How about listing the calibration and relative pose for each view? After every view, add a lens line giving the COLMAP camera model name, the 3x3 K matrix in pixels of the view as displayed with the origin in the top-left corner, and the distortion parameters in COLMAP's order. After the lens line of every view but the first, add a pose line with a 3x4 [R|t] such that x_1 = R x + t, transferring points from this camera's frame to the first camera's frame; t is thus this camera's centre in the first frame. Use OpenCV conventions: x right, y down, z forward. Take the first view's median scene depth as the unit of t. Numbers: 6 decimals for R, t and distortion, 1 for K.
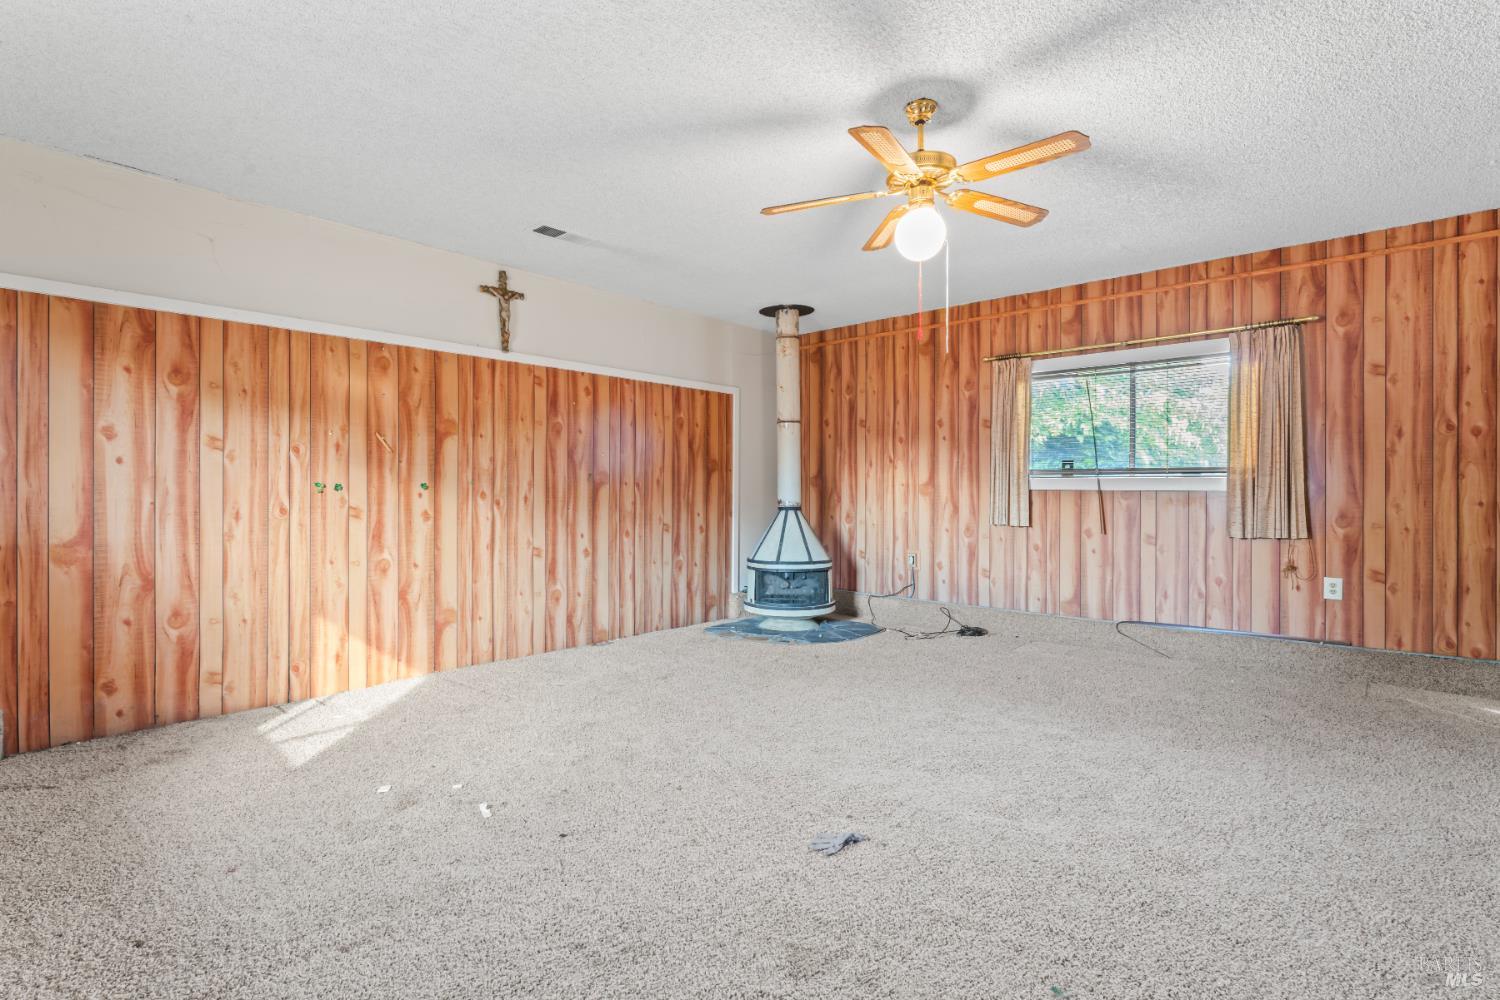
lens RADIAL K [[686.7, 0, 776.7], [0, 686.7, 494.7], [0, 0, 1]] dist [-0.002370, 0.000022]
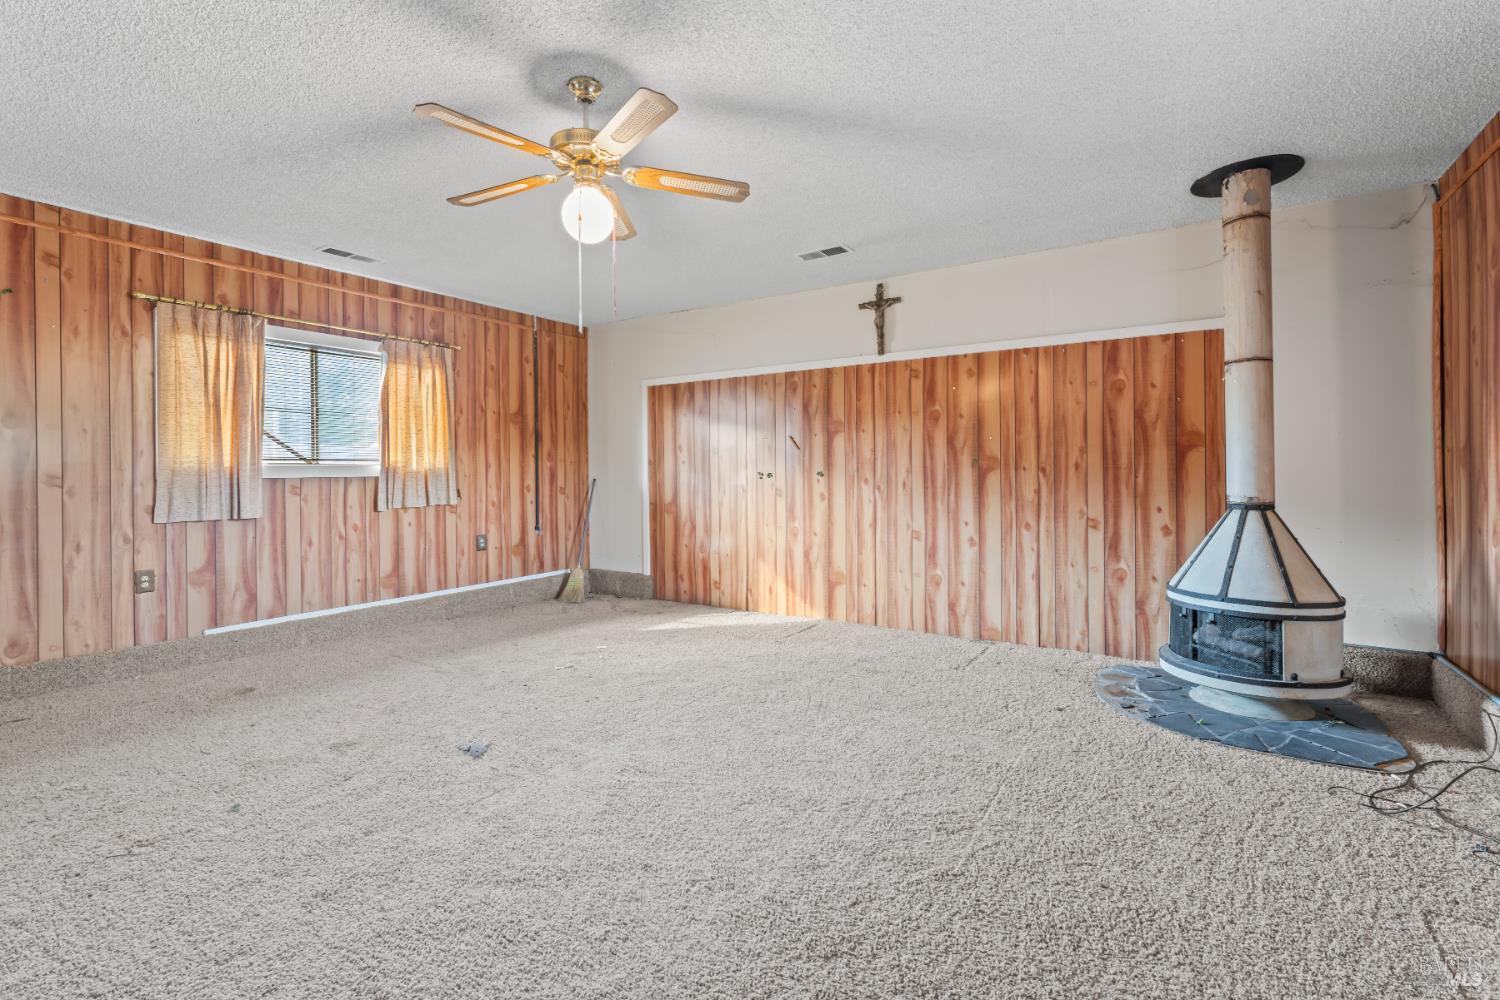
lens RADIAL K [[686.7, 0, 755.5], [0, 686.7, 476.0], [0, 0, 1]] dist [-0.002370, 0.000022]
pose [[0.155756, 0.003541, -0.987789, 0.649346], [0.000977, 0.999993, 0.003739, -0.011659], [0.987795, -0.001547, 0.155751, 0.579777]]
